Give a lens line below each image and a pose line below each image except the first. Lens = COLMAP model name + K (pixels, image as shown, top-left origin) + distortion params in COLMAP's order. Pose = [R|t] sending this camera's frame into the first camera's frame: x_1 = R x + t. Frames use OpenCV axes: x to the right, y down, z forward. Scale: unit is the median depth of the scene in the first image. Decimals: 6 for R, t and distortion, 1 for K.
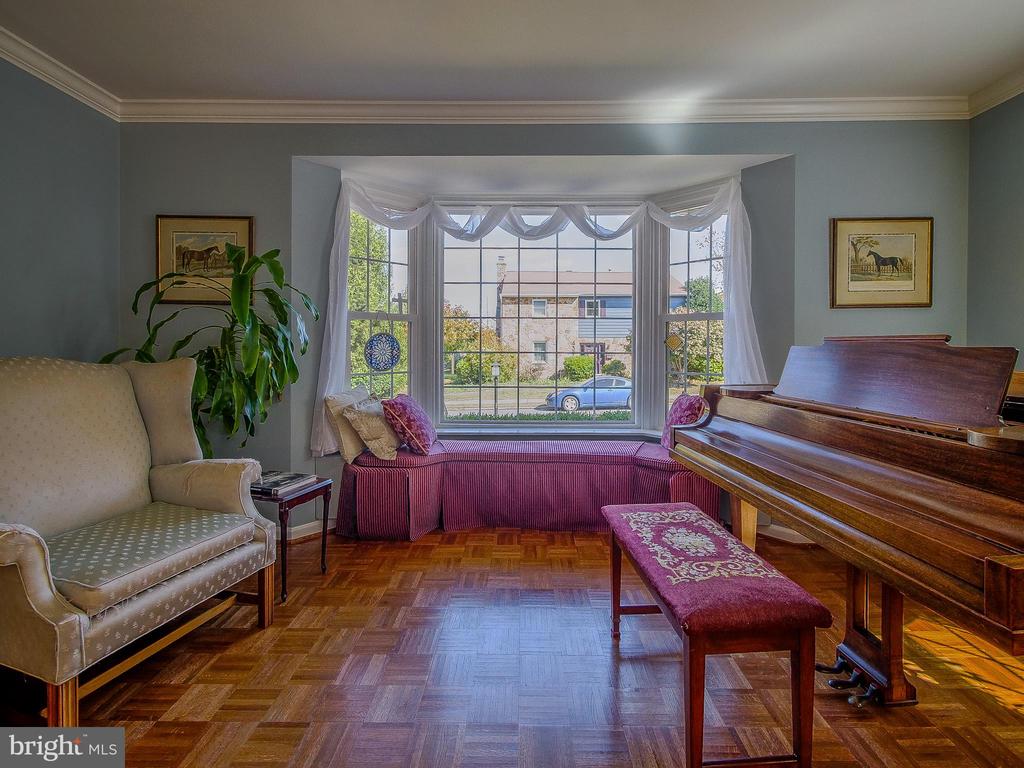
lens RADIAL K [[465.6, 0, 517.0], [0, 465.6, 354.5], [0, 0, 1]] dist [0.001277, 0.000031]
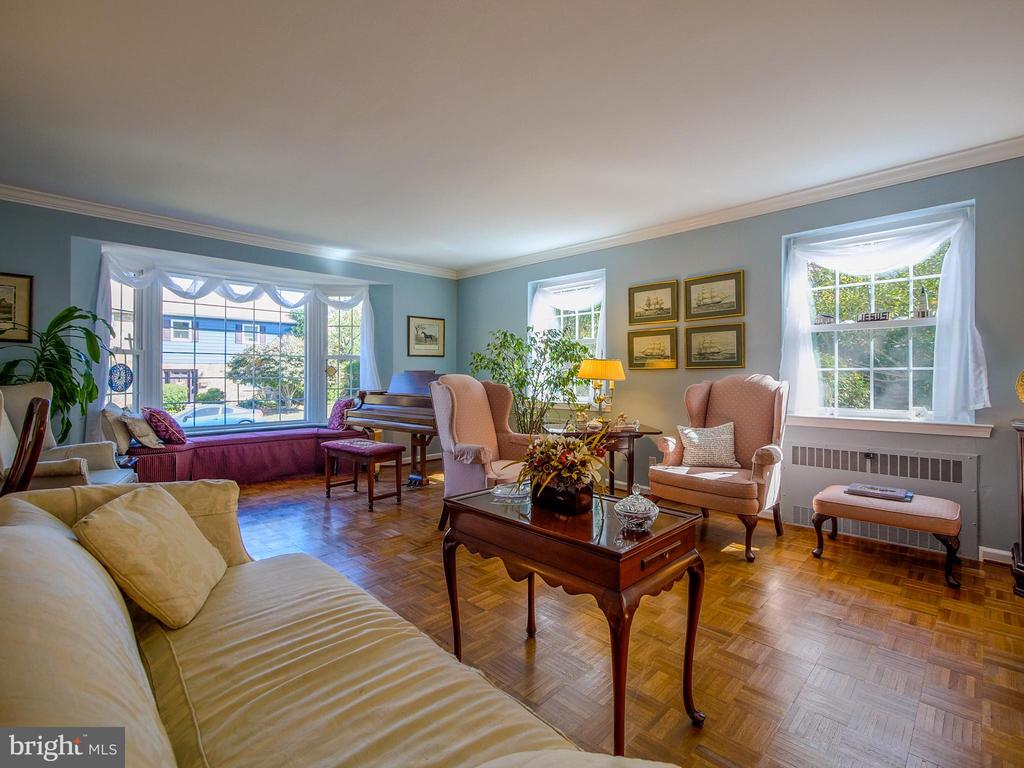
lens RADIAL K [[489.3, 0, 524.0], [0, 489.3, 373.6], [0, 0, 1]] dist [-0.002348, -0.000445]
pose [[0.691474, -0.000383, 0.722401, -0.572436], [0.012317, 0.999861, -0.011259, 0.014196], [-0.722296, 0.016683, 0.691383, -0.922071]]
